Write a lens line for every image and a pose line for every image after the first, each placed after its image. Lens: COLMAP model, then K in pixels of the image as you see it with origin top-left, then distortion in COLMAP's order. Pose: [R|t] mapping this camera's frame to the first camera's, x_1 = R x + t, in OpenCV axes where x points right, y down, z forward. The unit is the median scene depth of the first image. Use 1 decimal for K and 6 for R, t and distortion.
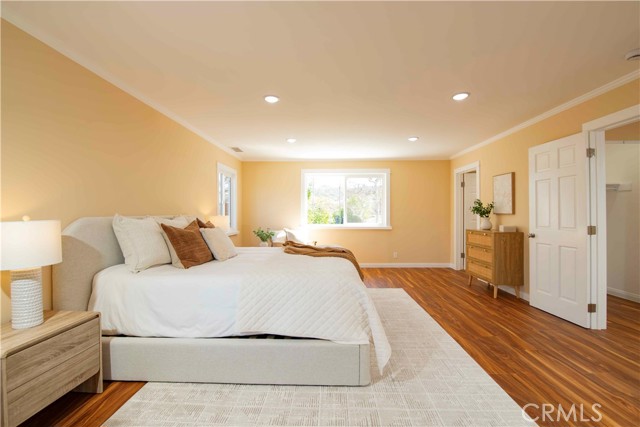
lens RADIAL K [[279.6, 0, 320.0], [0, 279.6, 213.5], [0, 0, 1]] dist [0.001124, -0.012404]
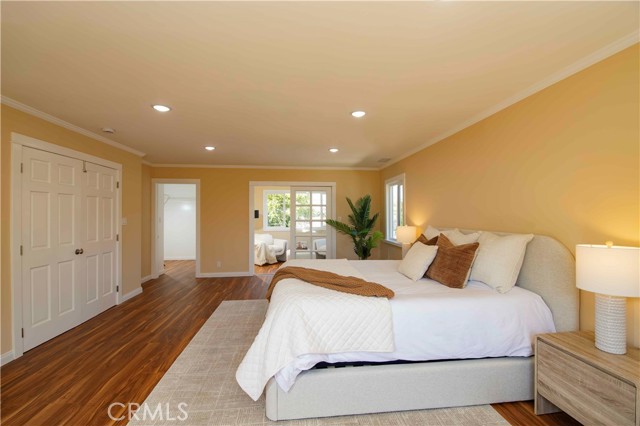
lens RADIAL K [[279.6, 0, 320.0], [0, 279.6, 213.0], [0, 0, 1]] dist [0.001124, -0.012404]
pose [[-0.991908, 0.004017, -0.126891, 0.097515], [0.003966, 0.999992, 0.000656, -0.066433], [0.126893, 0.000148, -0.991916, 2.146005]]
